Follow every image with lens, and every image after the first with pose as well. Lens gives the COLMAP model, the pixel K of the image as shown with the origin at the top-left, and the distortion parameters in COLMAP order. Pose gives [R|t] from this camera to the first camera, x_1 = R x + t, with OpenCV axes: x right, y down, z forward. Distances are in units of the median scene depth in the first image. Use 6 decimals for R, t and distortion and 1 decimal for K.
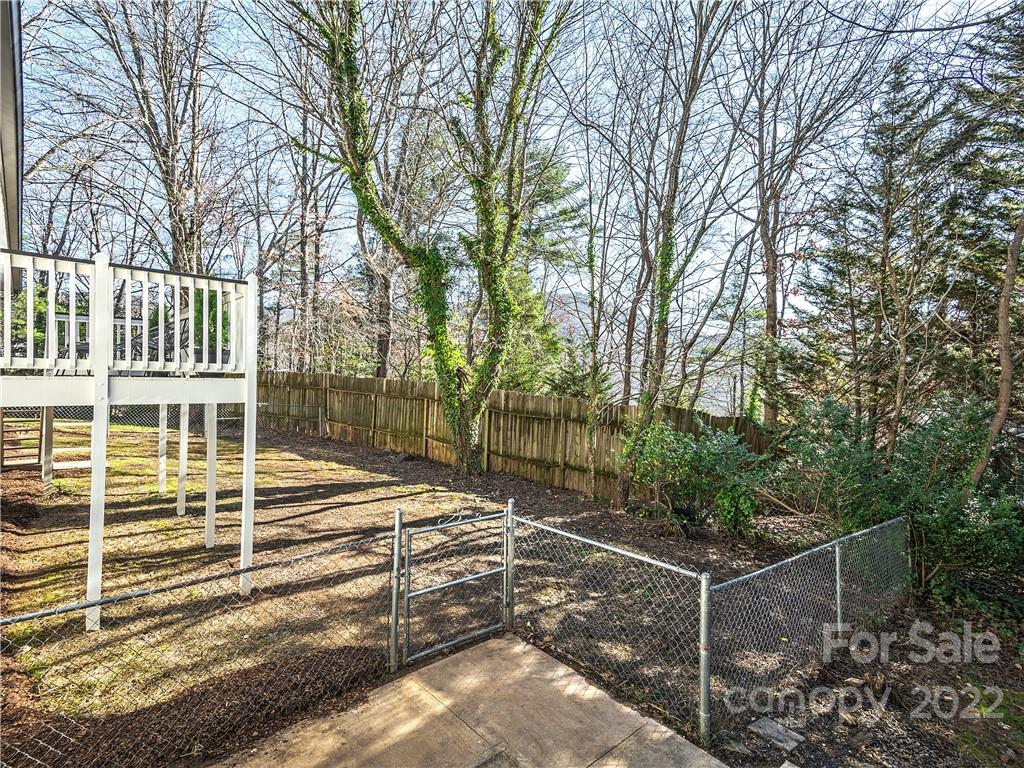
lens RADIAL K [[539.6, 0, 512.0], [0, 539.6, 384.0], [0, 0, 1]] dist [0.004051, 0.000640]
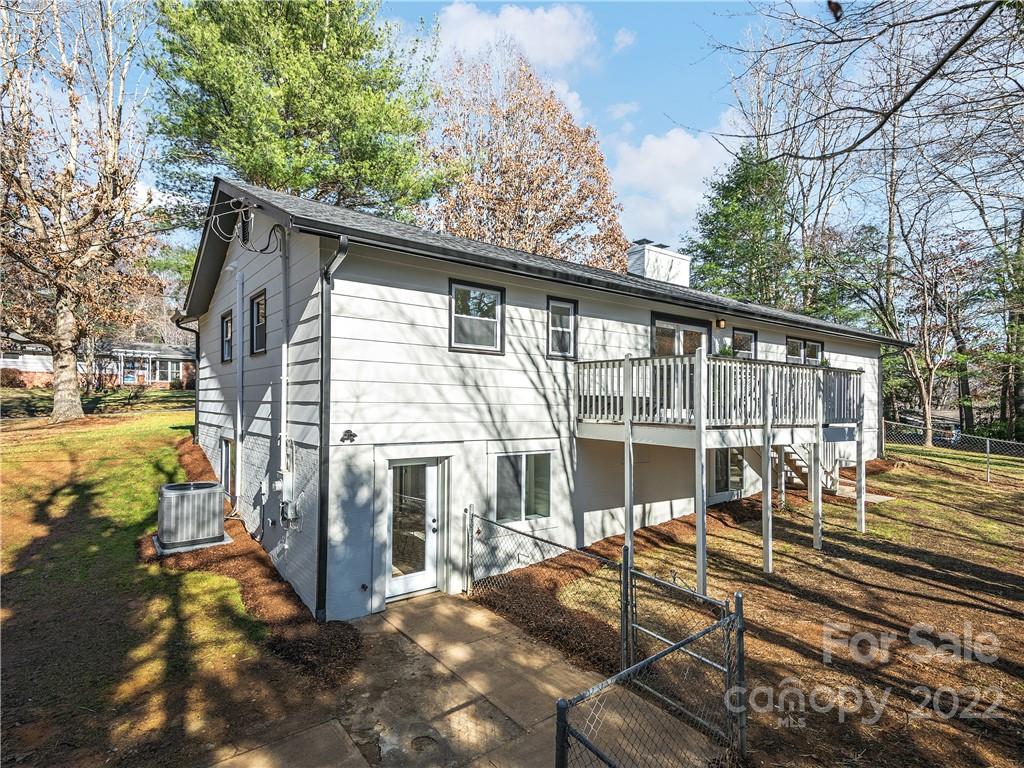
lens RADIAL K [[539.6, 0, 512.0], [0, 539.6, 384.0], [0, 0, 1]] dist [0.004051, 0.000640]
pose [[-0.128797, -0.033500, -0.991105, 0.704736], [-0.026613, 0.999186, -0.030315, -0.057842], [0.991314, 0.022472, -0.129584, 0.616341]]
